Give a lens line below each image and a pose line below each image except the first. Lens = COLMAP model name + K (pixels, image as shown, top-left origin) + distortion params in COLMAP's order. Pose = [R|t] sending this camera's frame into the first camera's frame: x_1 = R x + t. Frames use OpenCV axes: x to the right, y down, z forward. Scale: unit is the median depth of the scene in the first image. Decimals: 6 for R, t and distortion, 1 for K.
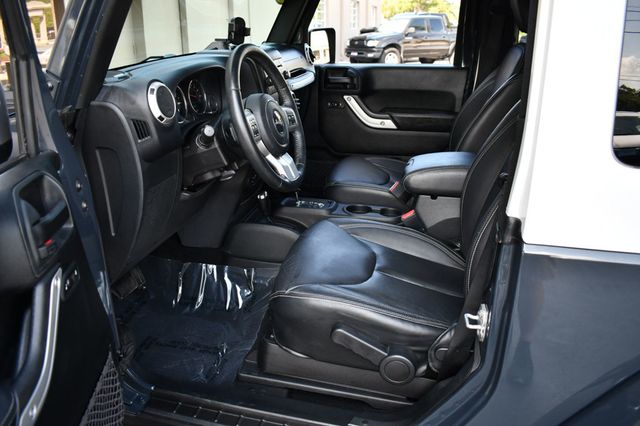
lens RADIAL K [[513.1, 0, 320.0], [0, 513.1, 211.7], [0, 0, 1]] dist [-0.096939, 0.019292]
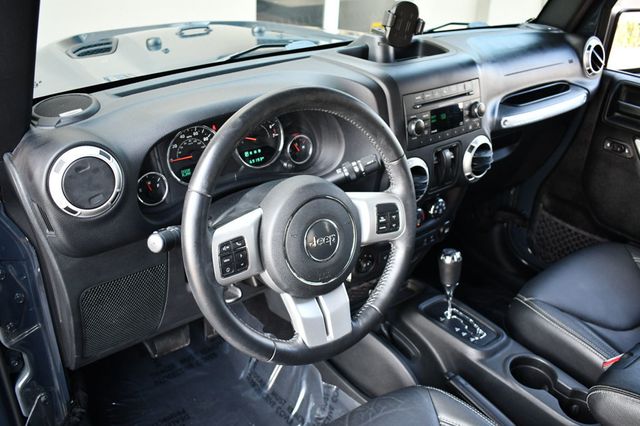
lens RADIAL K [[593.8, 0, 319.4], [0, 593.8, 213.5], [0, 0, 1]] dist [-0.083796, 0.000000]
pose [[0.789631, 0.327104, -0.519120, 0.221392], [-0.264694, 0.944872, 0.192751, -0.308302], [0.553552, -0.014794, 0.832683, 0.458923]]
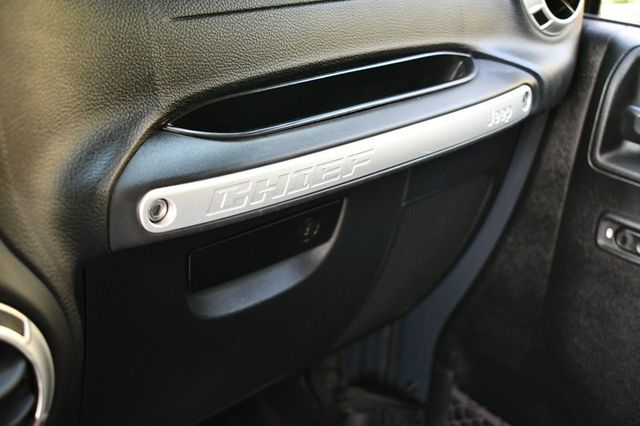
lens RADIAL K [[792.8, 0, 317.2], [0, 792.8, 212.8], [0, 0, 1]] dist [-0.075303, 0.000000]
pose [[0.839472, 0.274182, -0.469160, 0.112153], [-0.250660, 0.961416, 0.113353, -0.390573], [0.482138, 0.022443, 0.875808, 1.167612]]
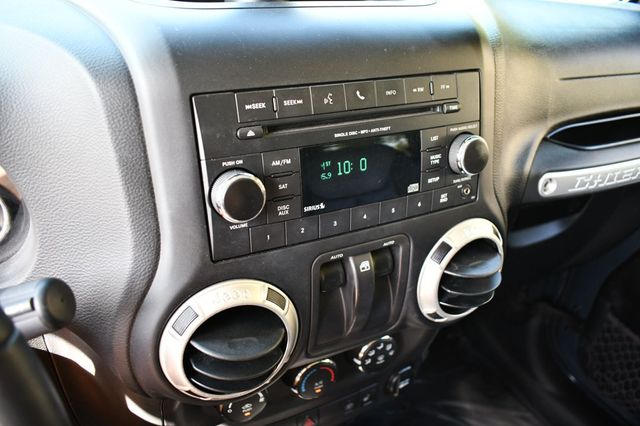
lens RADIAL K [[523.1, 0, 318.1], [0, 523.1, 214.6], [0, 0, 1]] dist [-0.093445, 0.016652]
pose [[0.658685, 0.413003, -0.628938, 0.050650], [-0.335165, 0.909430, 0.246175, -0.358029], [0.673646, 0.048646, 0.737452, 1.028643]]
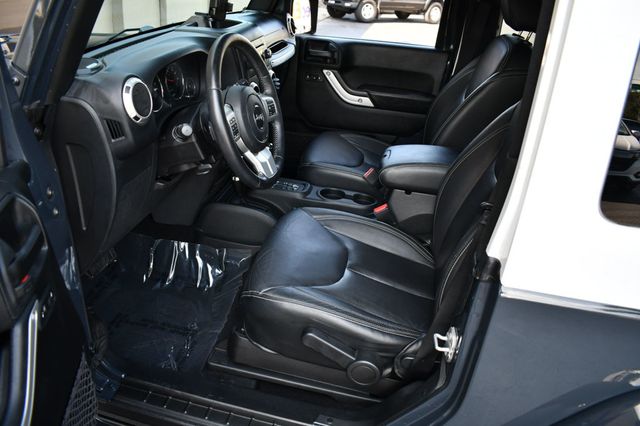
lens RADIAL K [[493.8, 0, 319.3], [0, 493.8, 212.7], [0, 0, 1]] dist [-0.101506, 0.019464]
pose [[0.996177, 0.052893, 0.069521, -0.021226], [-0.060679, 0.991495, 0.115132, -0.105195], [-0.062840, -0.118910, 0.990915, 0.046611]]
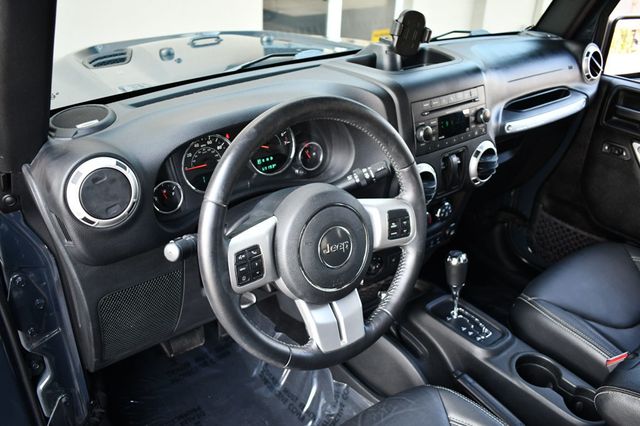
lens RADIAL K [[560.8, 0, 318.9], [0, 560.8, 214.8], [0, 0, 1]] dist [-0.089465, 0.004544]
pose [[0.788435, 0.323647, -0.523089, 0.197414], [-0.255505, 0.945870, 0.200117, -0.310054], [0.559542, -0.024127, 0.828451, 0.474341]]
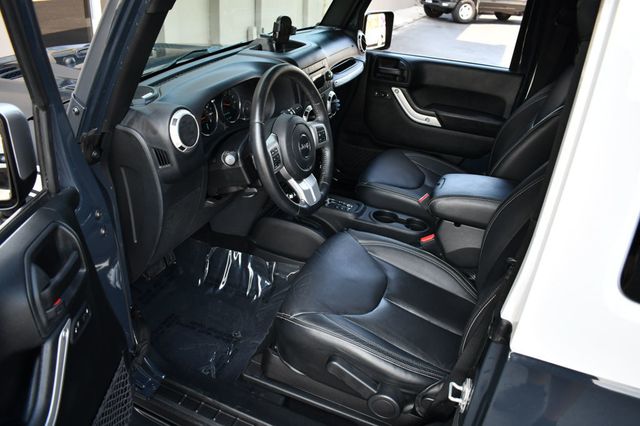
lens RADIAL K [[493.8, 0, 321.3], [0, 493.8, 214.6], [0, 0, 1]] dist [-0.101506, 0.019464]
pose [[0.986883, 0.132005, -0.092936, 0.055182], [-0.118208, 0.982941, 0.140905, -0.175847], [0.109950, -0.128070, 0.985651, 0.037800]]
